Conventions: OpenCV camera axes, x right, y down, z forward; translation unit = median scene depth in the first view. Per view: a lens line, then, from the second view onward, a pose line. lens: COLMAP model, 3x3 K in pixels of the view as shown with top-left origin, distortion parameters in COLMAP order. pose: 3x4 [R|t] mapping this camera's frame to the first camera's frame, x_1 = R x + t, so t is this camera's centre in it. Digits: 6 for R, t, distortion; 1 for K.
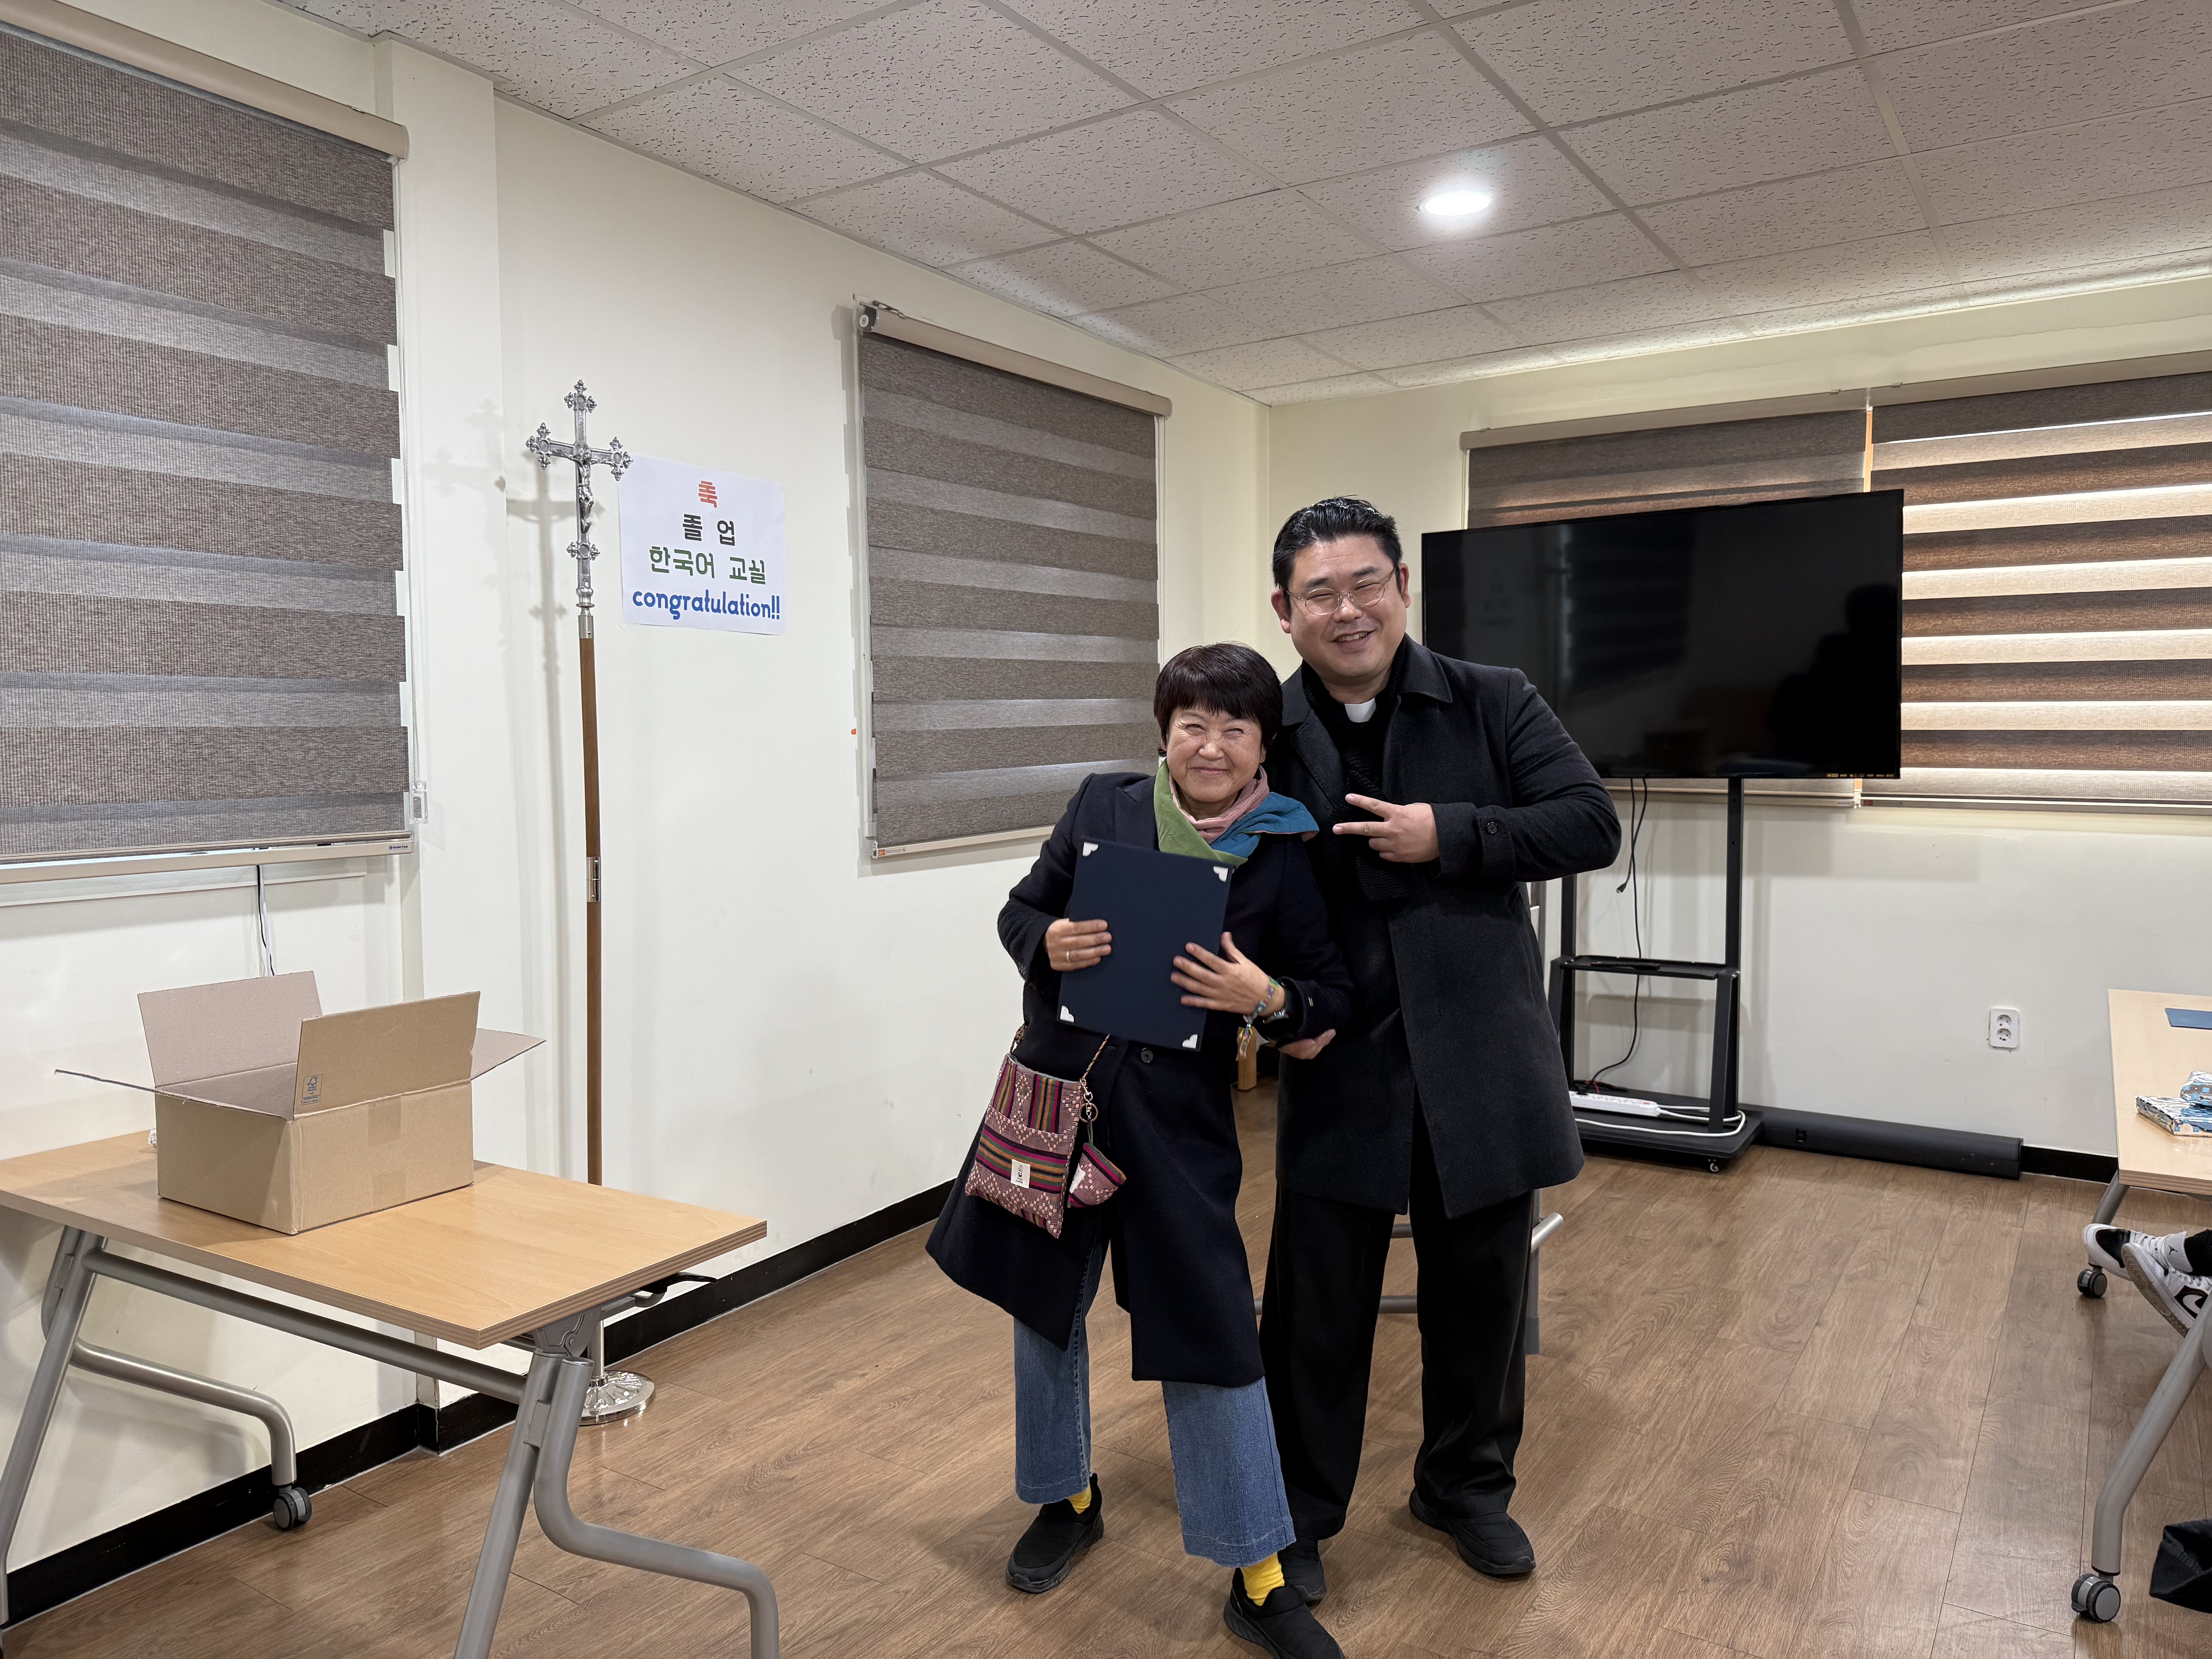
lens RADIAL K [[1560.9, 0, 1101.7], [0, 1560.9, 842.2], [0, 0, 1]] dist [0.176580, -0.300880]
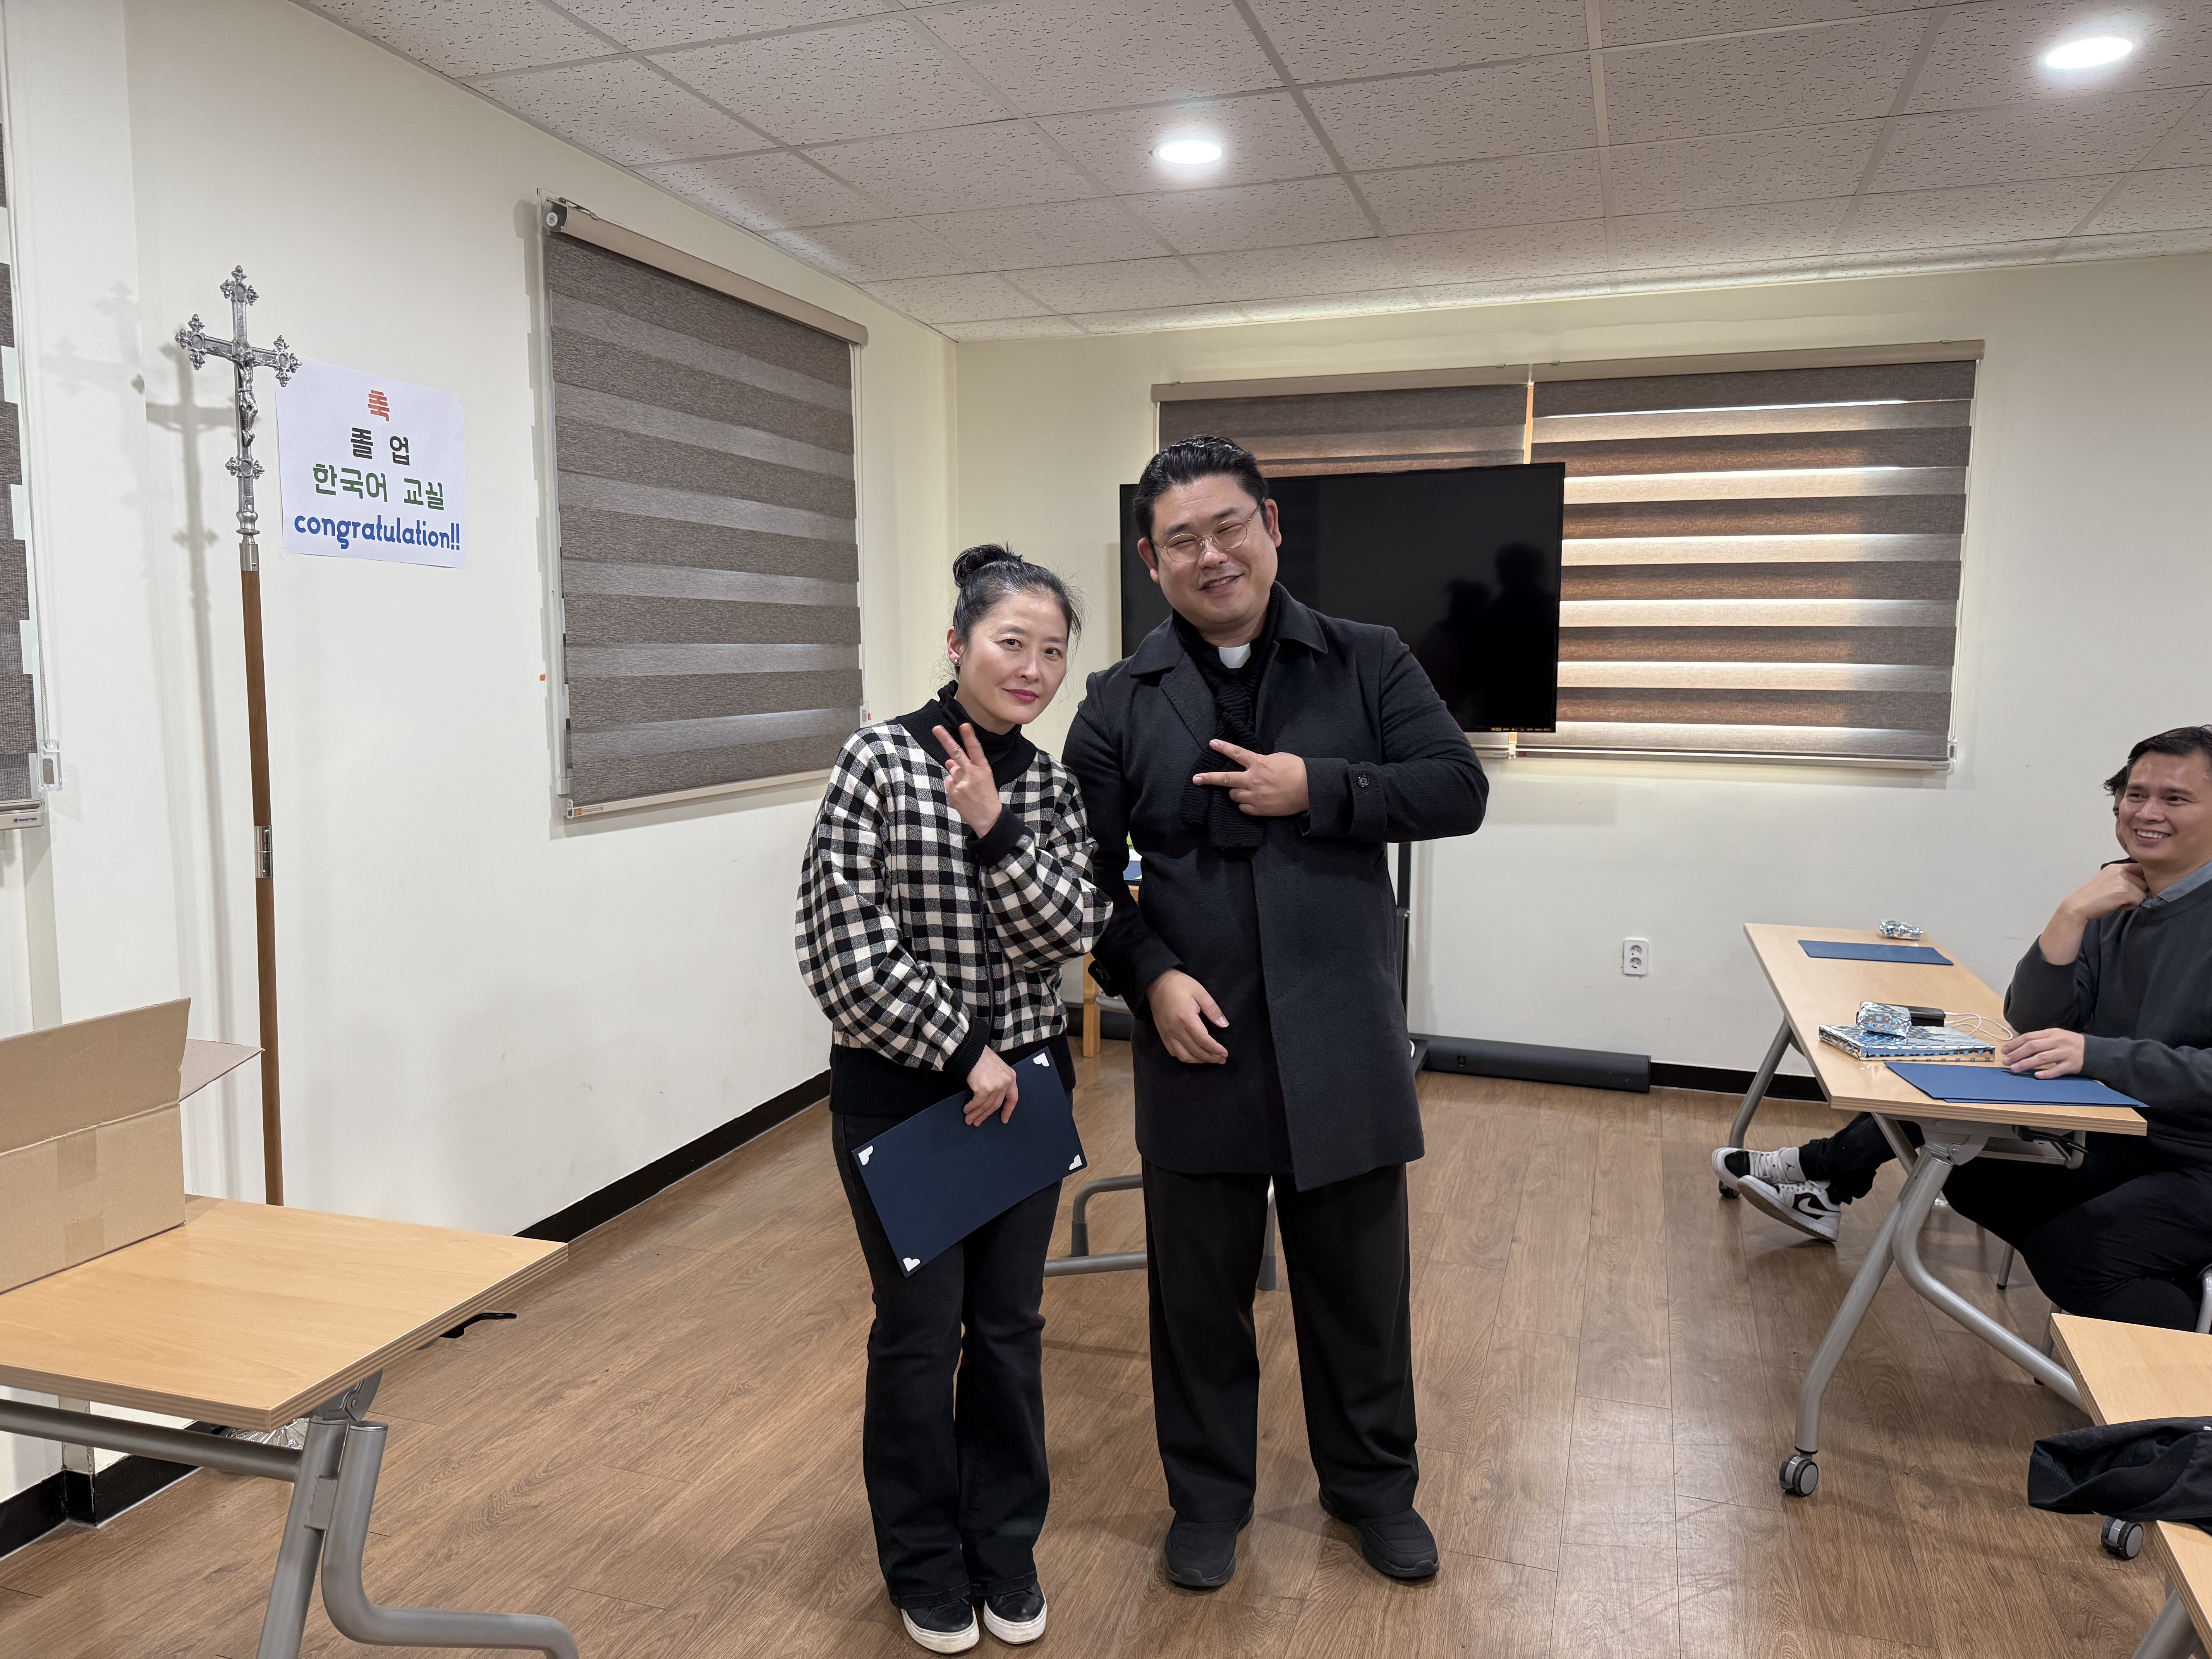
lens RADIAL K [[1576.7, 0, 1113.7], [0, 1576.7, 849.1], [0, 0, 1]] dist [0.014449, -0.019600]
pose [[0.967947, -0.016611, 0.250603, -0.070826], [0.005677, 0.999003, 0.044289, -0.010791], [-0.251089, -0.041447, 0.967076, 0.043106]]
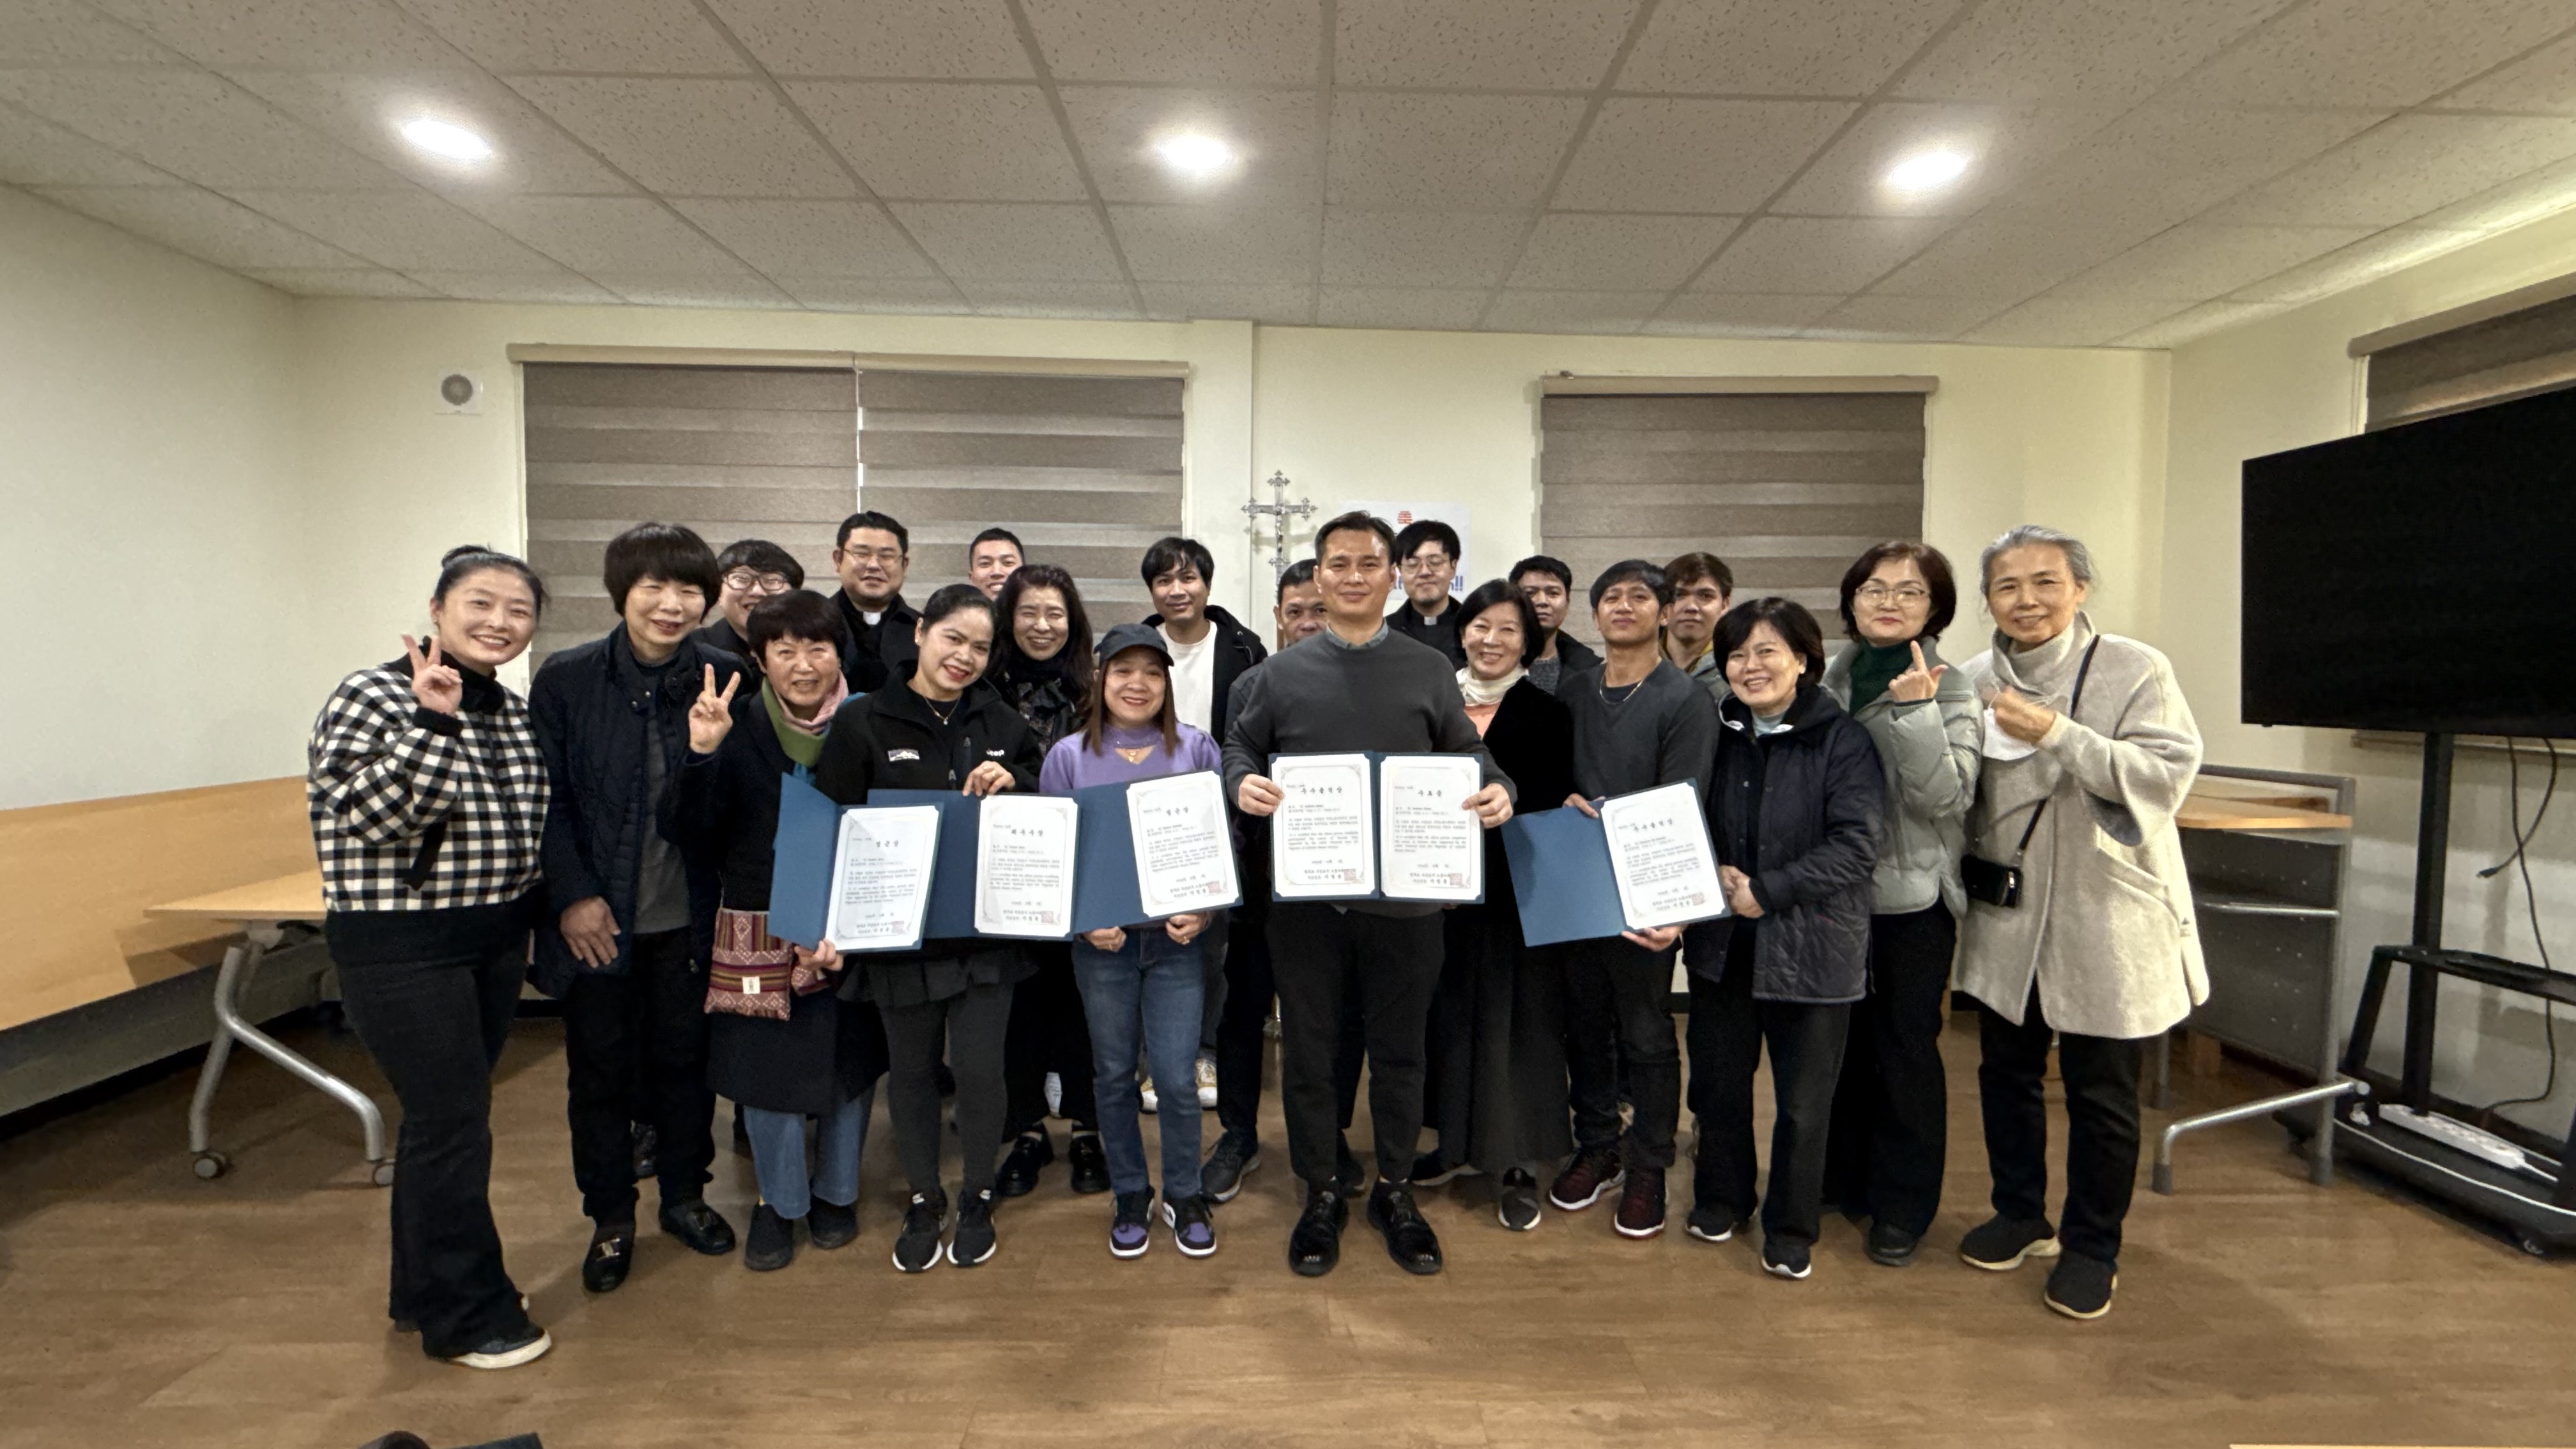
lens RADIAL K [[1093.1, 0, 1293.1], [0, 1093.1, 733.0], [0, 0, 1]] dist [0.003179, 0.000108]
pose [[0.561283, 0.060919, -0.825379, 0.574084], [-0.072983, 0.997045, 0.023959, -0.013779], [0.824400, 0.046791, 0.564071, 0.242629]]
